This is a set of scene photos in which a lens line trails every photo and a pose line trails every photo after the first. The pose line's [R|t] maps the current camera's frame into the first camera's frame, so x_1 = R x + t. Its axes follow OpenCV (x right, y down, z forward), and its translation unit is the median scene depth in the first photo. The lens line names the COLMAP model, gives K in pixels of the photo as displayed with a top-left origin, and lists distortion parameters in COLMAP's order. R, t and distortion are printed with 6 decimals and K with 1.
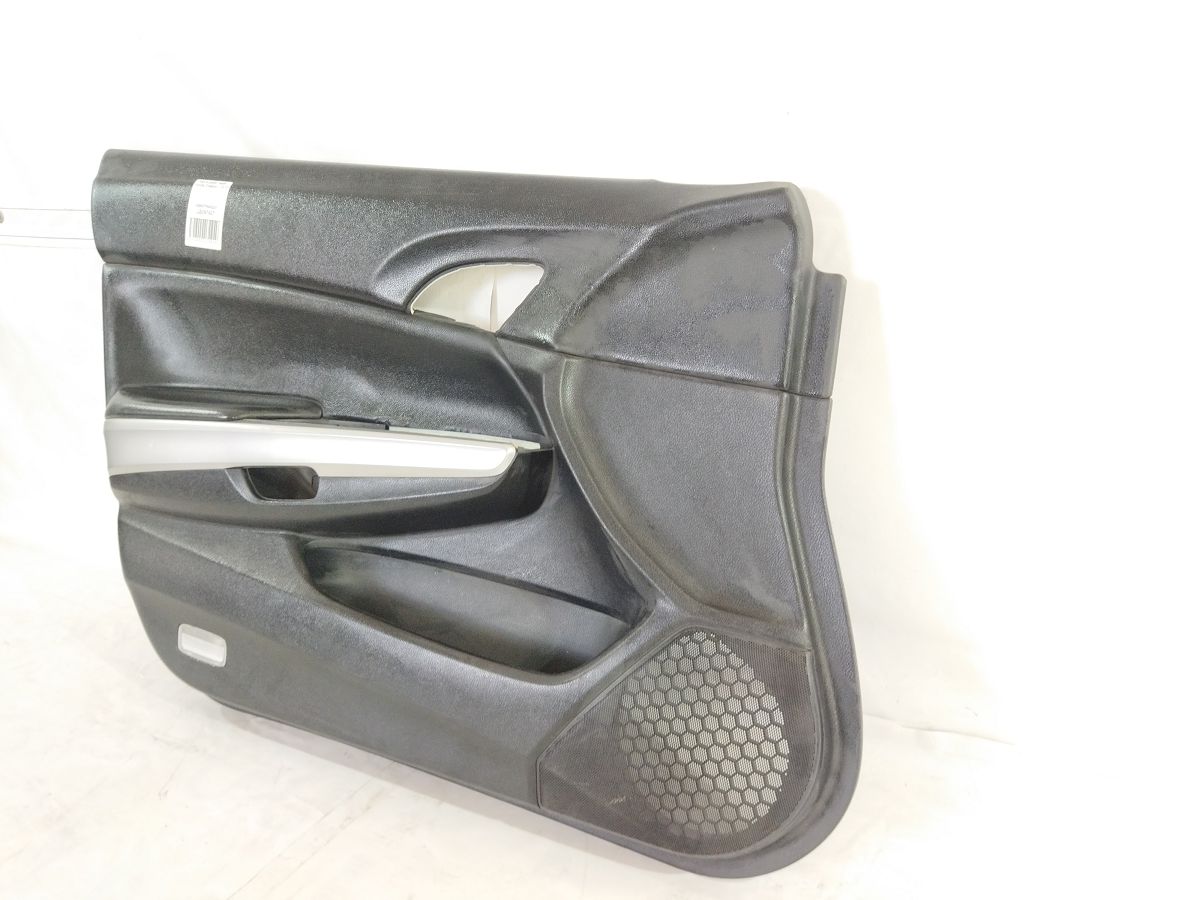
lens RADIAL K [[908.6, 0, 612.8], [0, 908.6, 445.0], [0, 0, 1]] dist [0.043975, -0.043682]
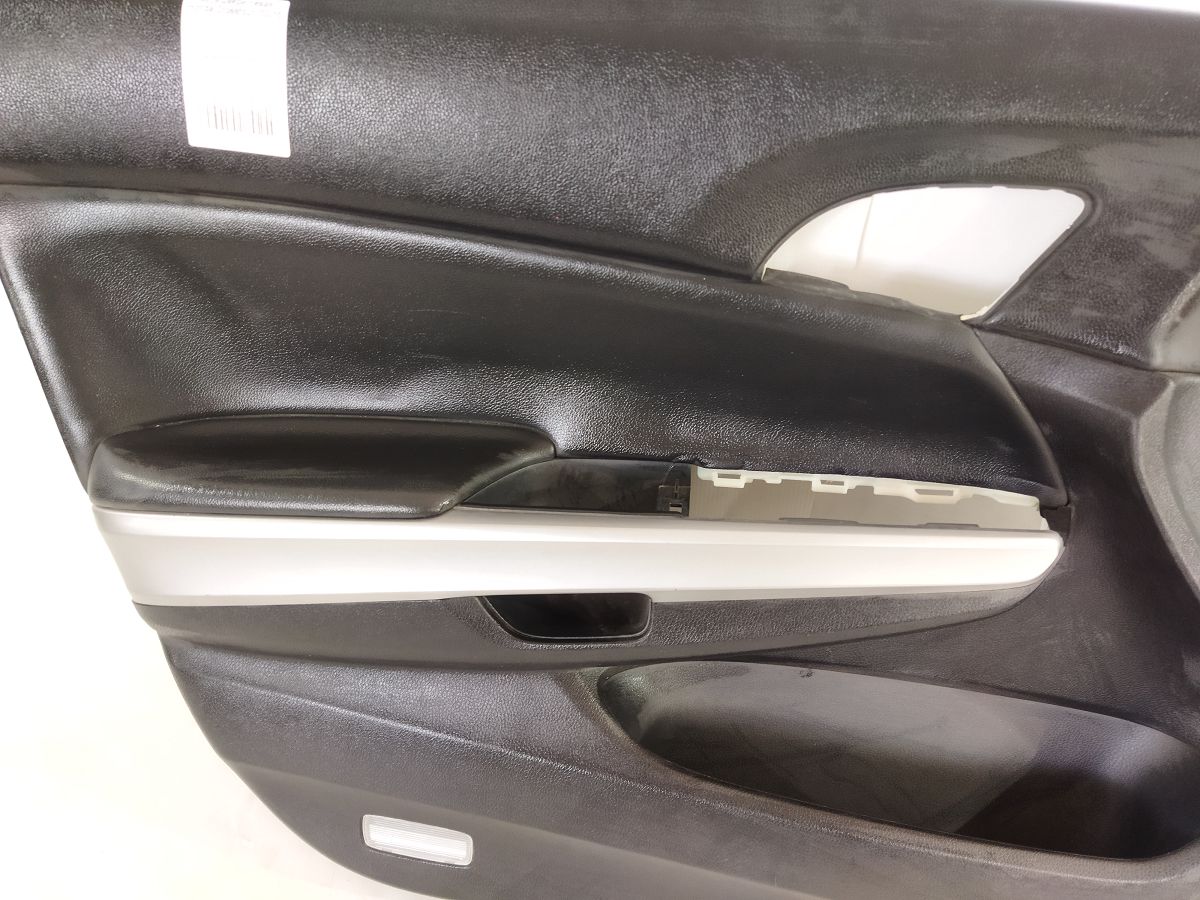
lens RADIAL K [[908.6, 0, 605.2], [0, 908.6, 452.1], [0, 0, 1]] dist [0.043975, -0.043682]
pose [[0.947680, -0.184617, 0.260421, -0.481076], [0.082267, 0.929489, 0.359559, -0.258491], [-0.308439, -0.319323, 0.896046, 0.534138]]
